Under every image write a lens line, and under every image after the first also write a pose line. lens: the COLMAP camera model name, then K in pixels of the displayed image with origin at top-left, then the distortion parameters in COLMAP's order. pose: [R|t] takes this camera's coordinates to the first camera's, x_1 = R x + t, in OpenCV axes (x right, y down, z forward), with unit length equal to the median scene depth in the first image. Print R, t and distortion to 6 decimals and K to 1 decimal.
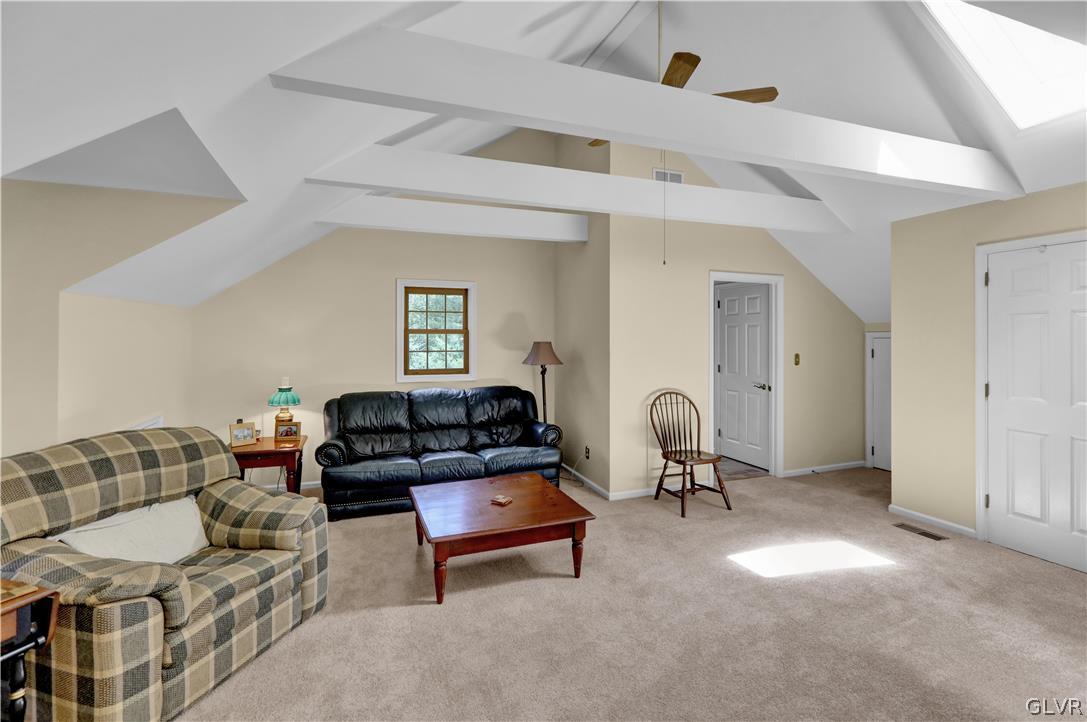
lens RADIAL K [[498.3, 0, 541.2], [0, 498.3, 351.1], [0, 0, 1]] dist [-0.001788, 0.002612]
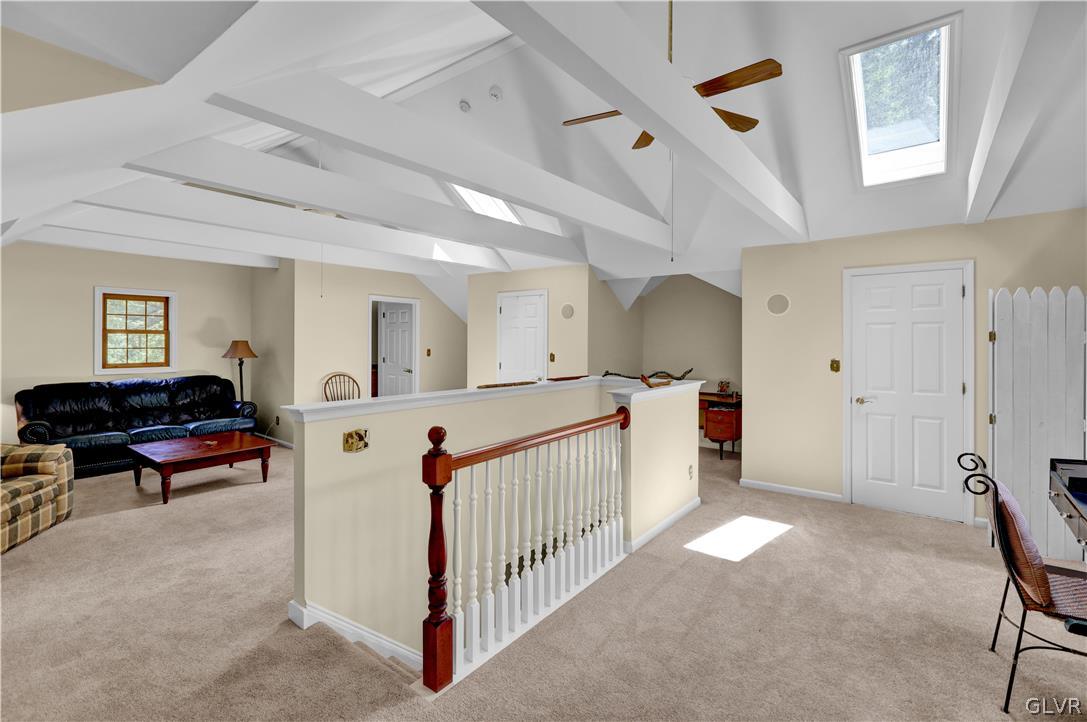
lens RADIAL K [[498.3, 0, 539.5], [0, 498.3, 341.2], [0, 0, 1]] dist [-0.001788, 0.002612]
pose [[0.853856, 0.004092, 0.520493, -0.007621], [0.006343, 0.999813, -0.018266, 0.012621], [-0.520470, 0.018898, 0.853671, -0.578703]]
